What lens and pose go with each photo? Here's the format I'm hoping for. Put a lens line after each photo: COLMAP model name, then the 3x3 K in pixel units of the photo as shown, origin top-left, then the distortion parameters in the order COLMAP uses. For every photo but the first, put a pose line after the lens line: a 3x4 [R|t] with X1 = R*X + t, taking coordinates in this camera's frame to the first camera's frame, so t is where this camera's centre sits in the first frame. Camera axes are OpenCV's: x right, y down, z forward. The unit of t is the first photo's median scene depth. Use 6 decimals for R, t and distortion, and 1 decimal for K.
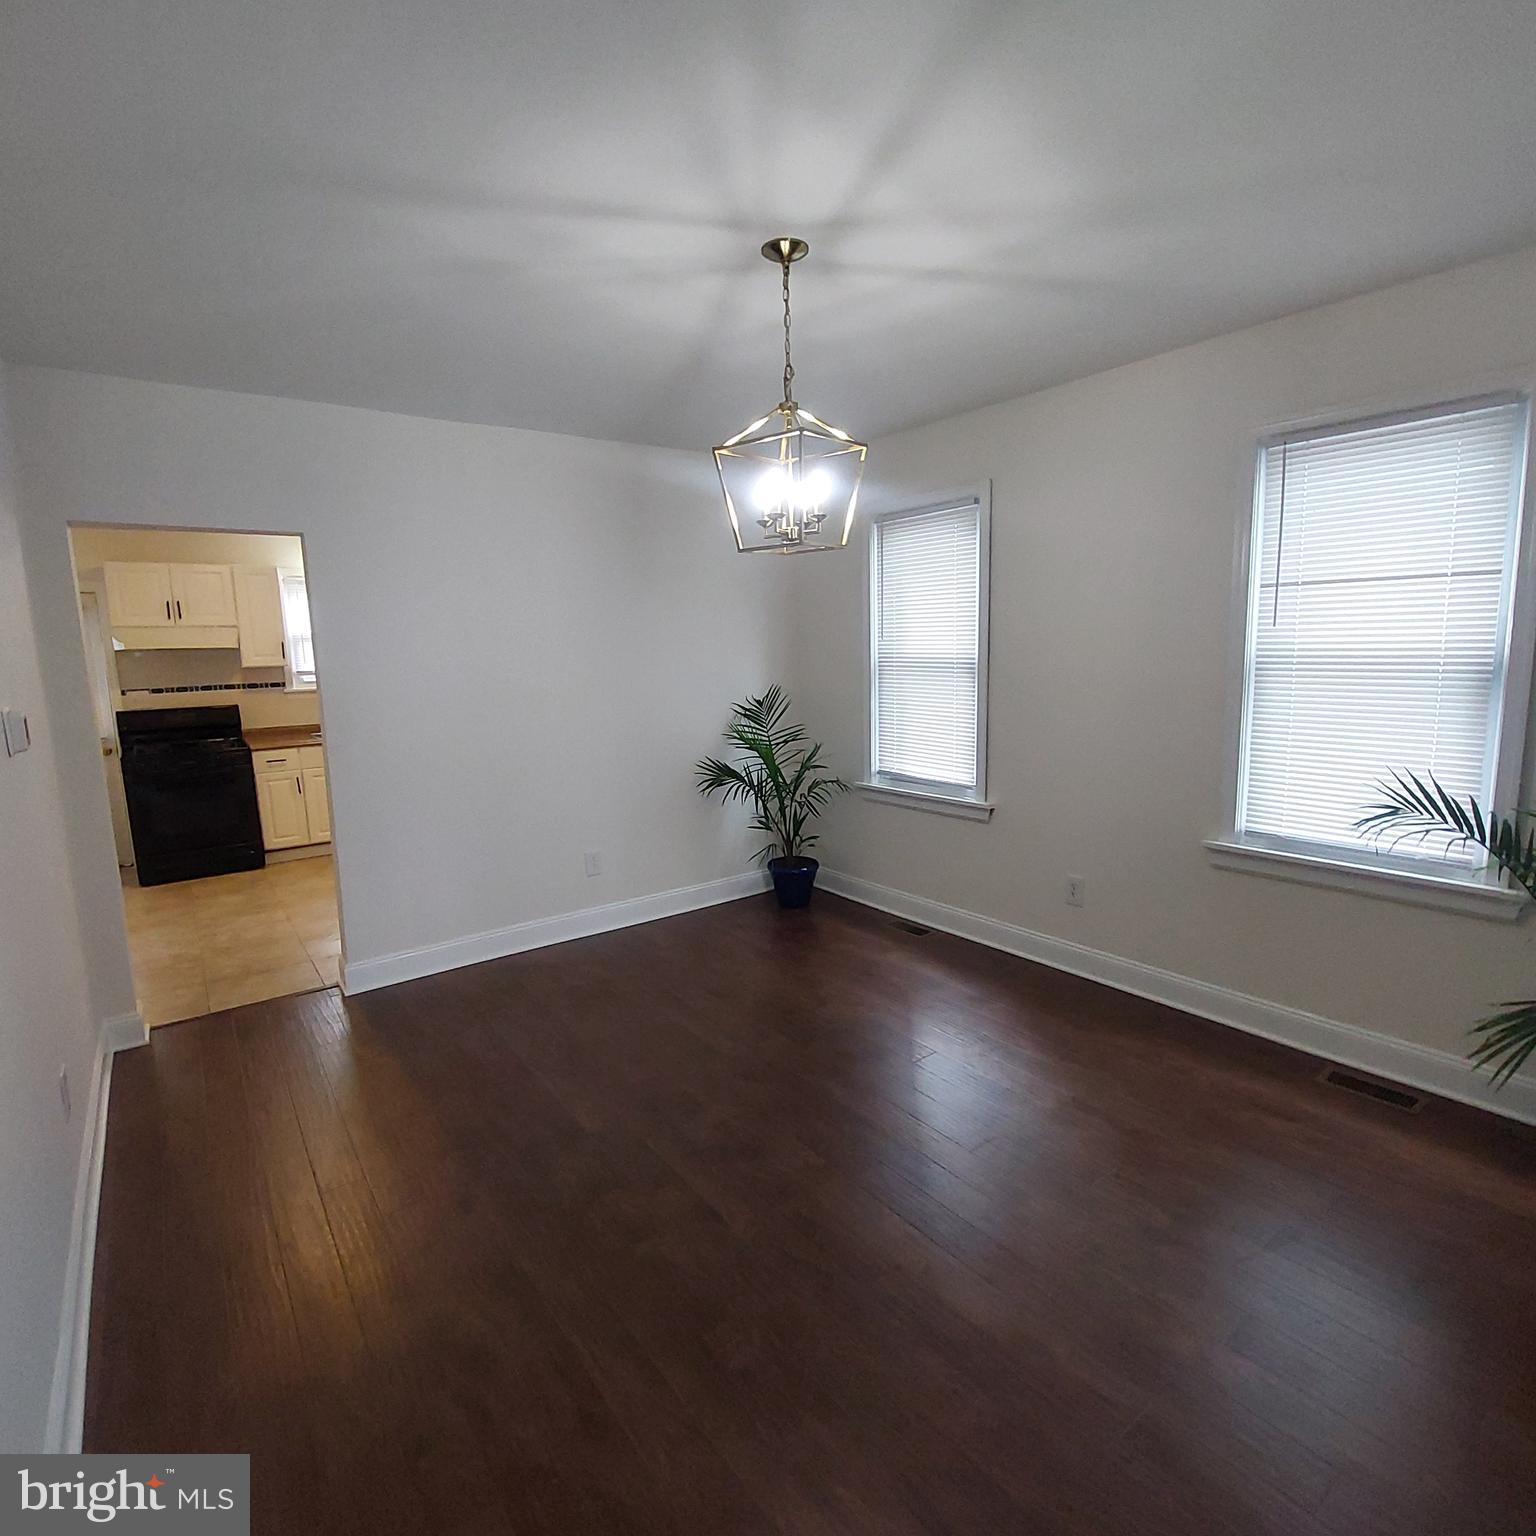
lens RADIAL K [[818.7, 0, 768.0], [0, 818.7, 768.0], [0, 0, 1]] dist [-0.012773, -0.000408]
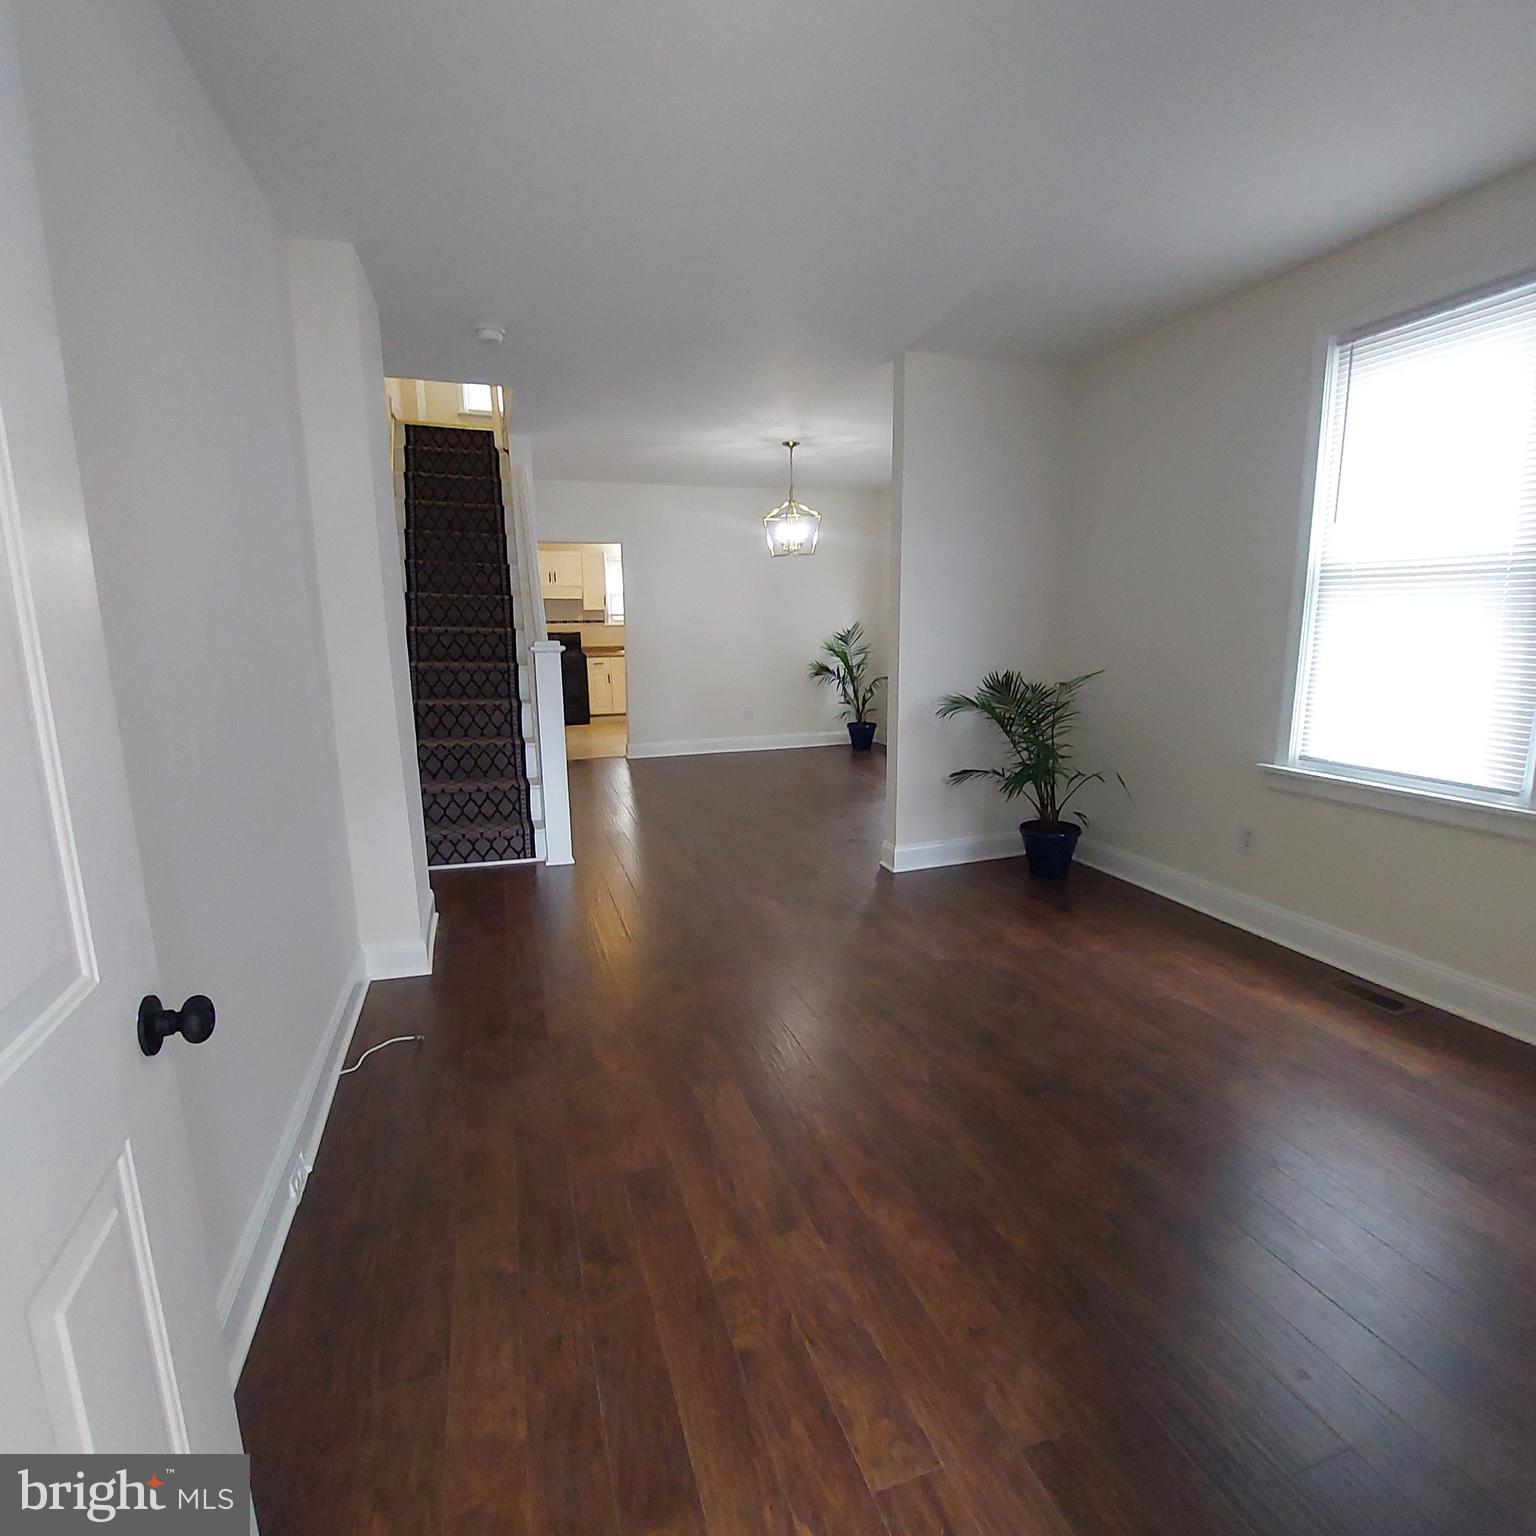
lens RADIAL K [[818.7, 0, 768.0], [0, 818.7, 768.0], [0, 0, 1]] dist [-0.012773, -0.000408]
pose [[0.947600, 0.067751, -0.312193, 0.298819], [-0.051181, 0.996826, 0.060979, 0.086020], [0.315334, -0.041806, 0.948059, -0.549998]]
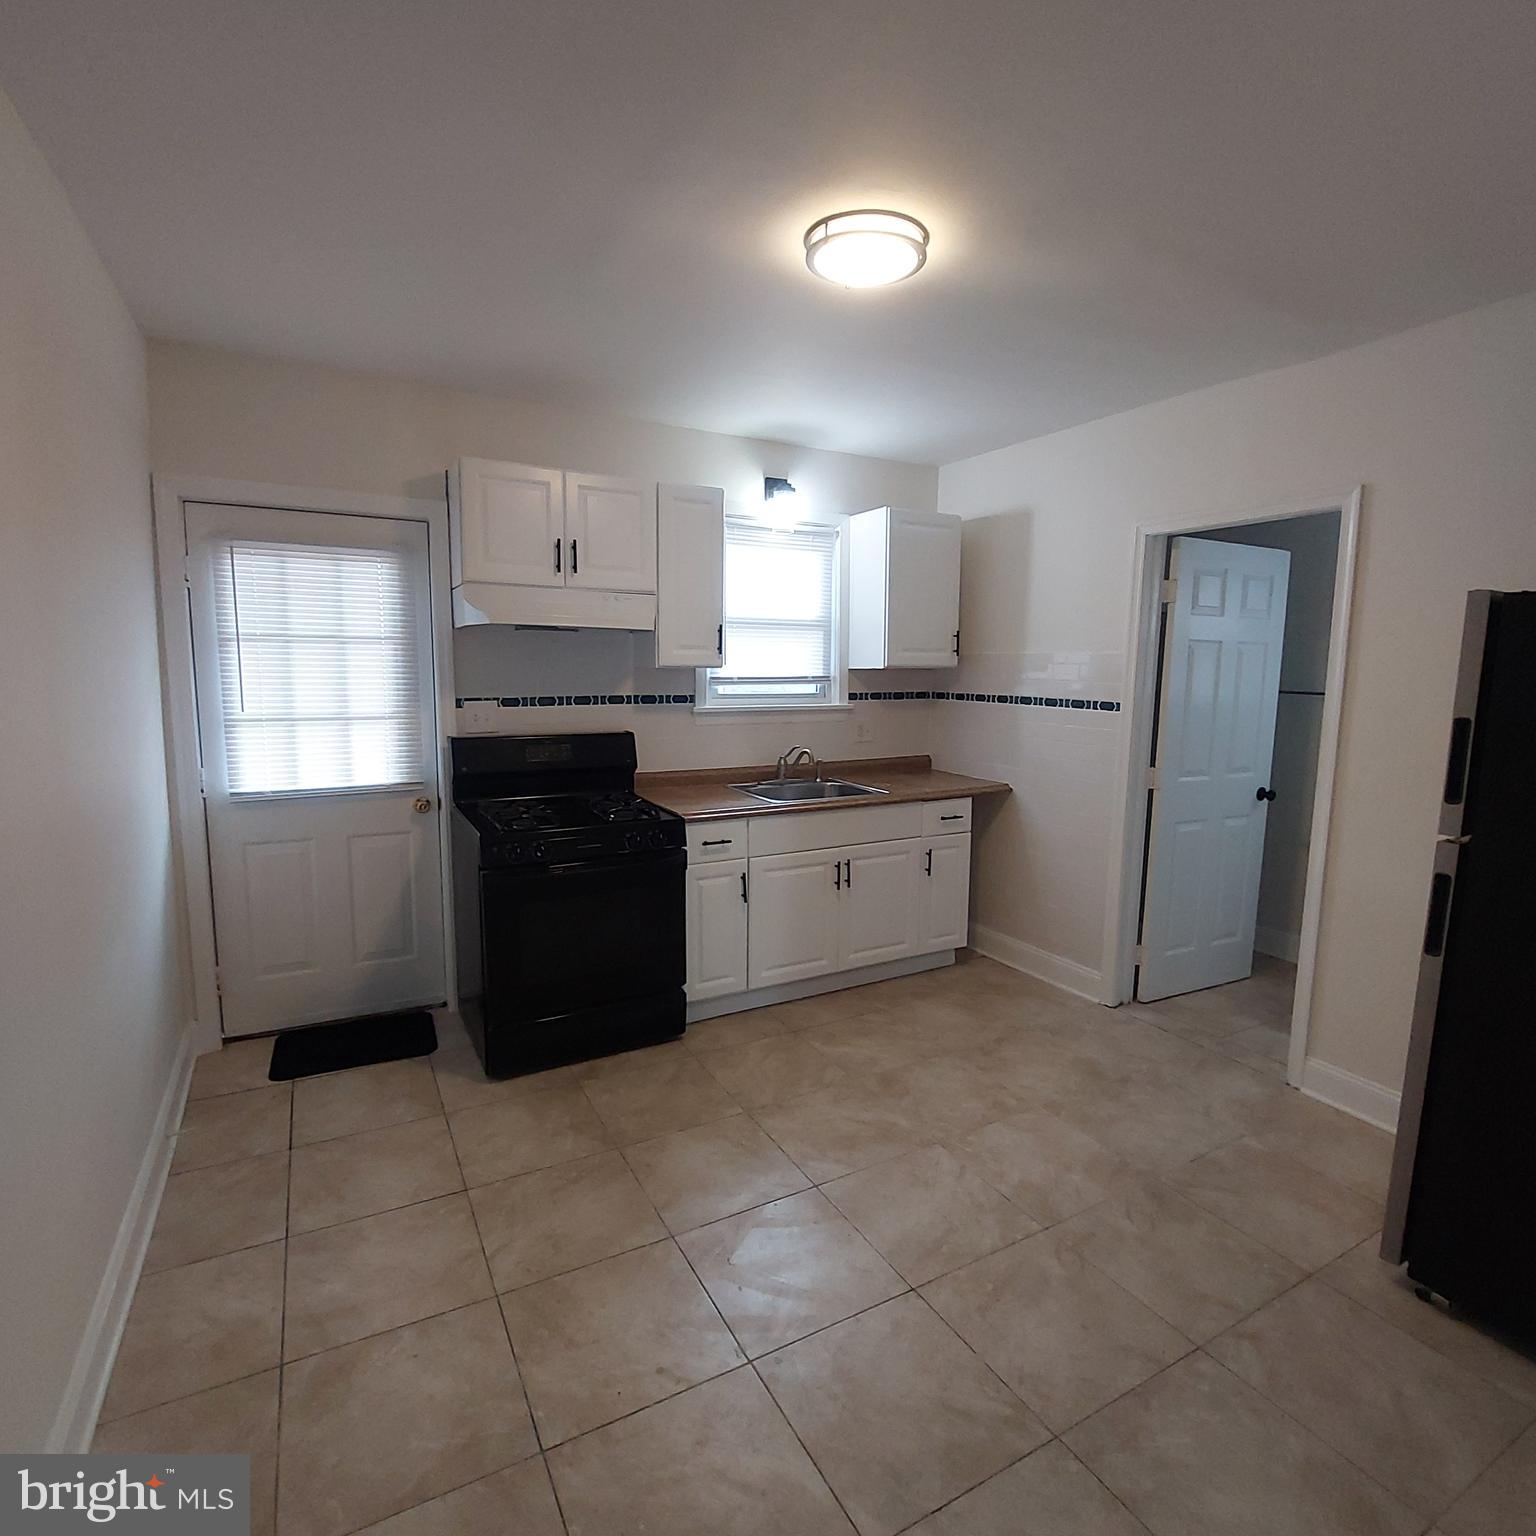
lens RADIAL K [[818.7, 0, 768.0], [0, 818.7, 768.0], [0, 0, 1]] dist [-0.012773, -0.000408]
pose [[0.989480, 0.056734, -0.133082, -0.488093], [-0.059153, 0.998147, -0.014296, -0.050836], [0.132024, 0.022018, 0.991002, 0.453779]]
